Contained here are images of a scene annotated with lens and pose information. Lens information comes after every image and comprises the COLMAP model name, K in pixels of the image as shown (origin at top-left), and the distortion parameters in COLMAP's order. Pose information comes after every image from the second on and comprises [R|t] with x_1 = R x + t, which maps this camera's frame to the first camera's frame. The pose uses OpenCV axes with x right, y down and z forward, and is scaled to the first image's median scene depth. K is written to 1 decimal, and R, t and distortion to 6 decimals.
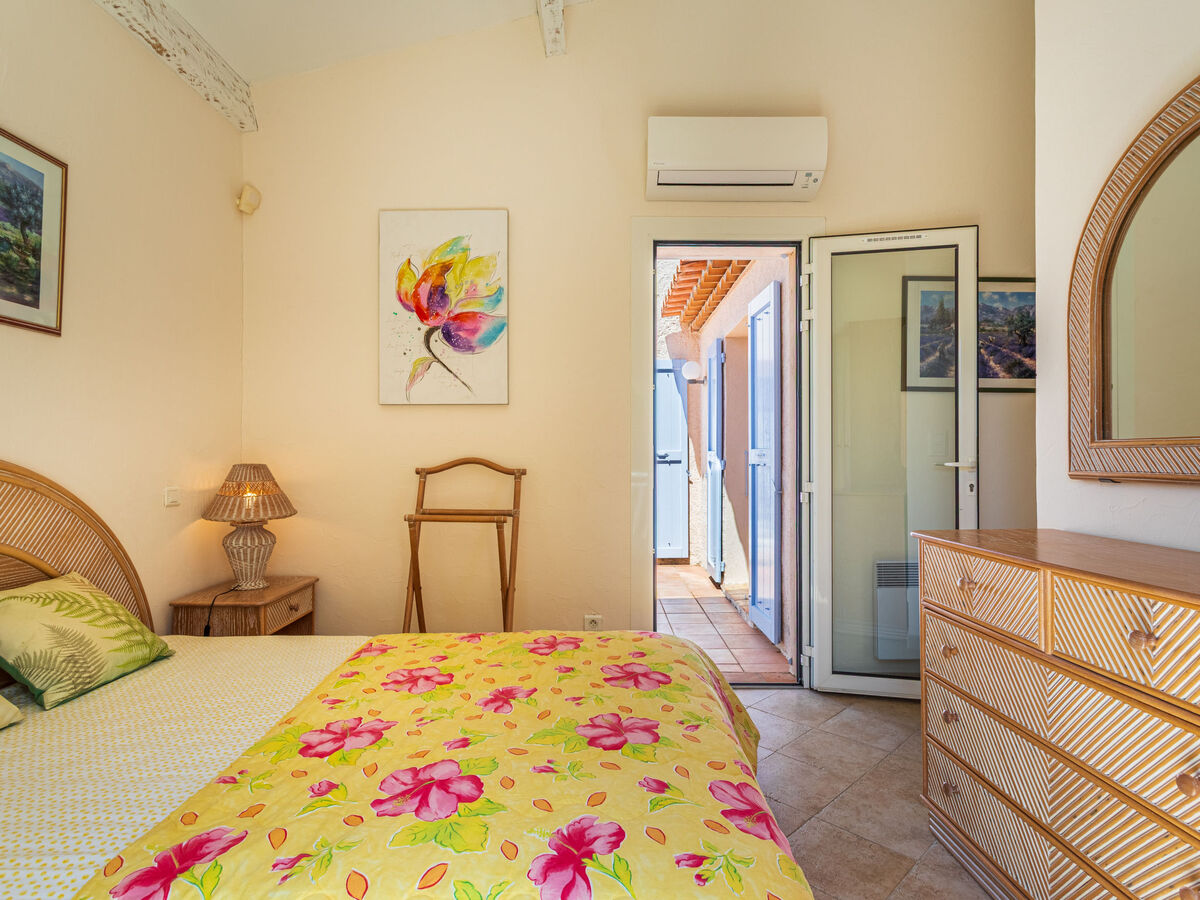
lens RADIAL K [[644.7, 0, 600.0], [0, 644.7, 450.0], [0, 0, 1]] dist [0.021667, -0.000230]
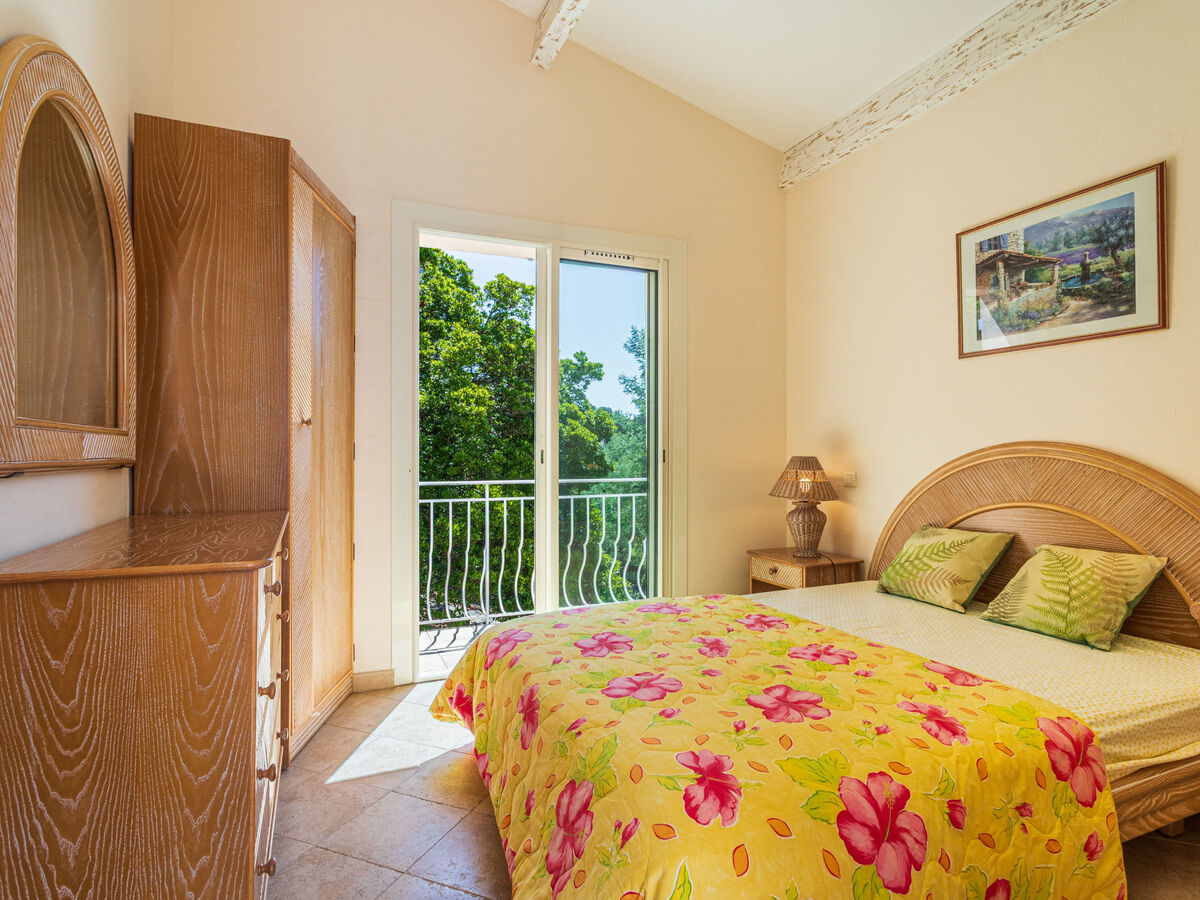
lens RADIAL K [[644.7, 0, 600.0], [0, 644.7, 450.0], [0, 0, 1]] dist [0.021667, -0.000230]
pose [[-0.928417, -0.000578, -0.371540, 0.416142], [0.004711, 0.999900, -0.013327, 0.029666], [0.371510, -0.014124, -0.928321, 1.723127]]
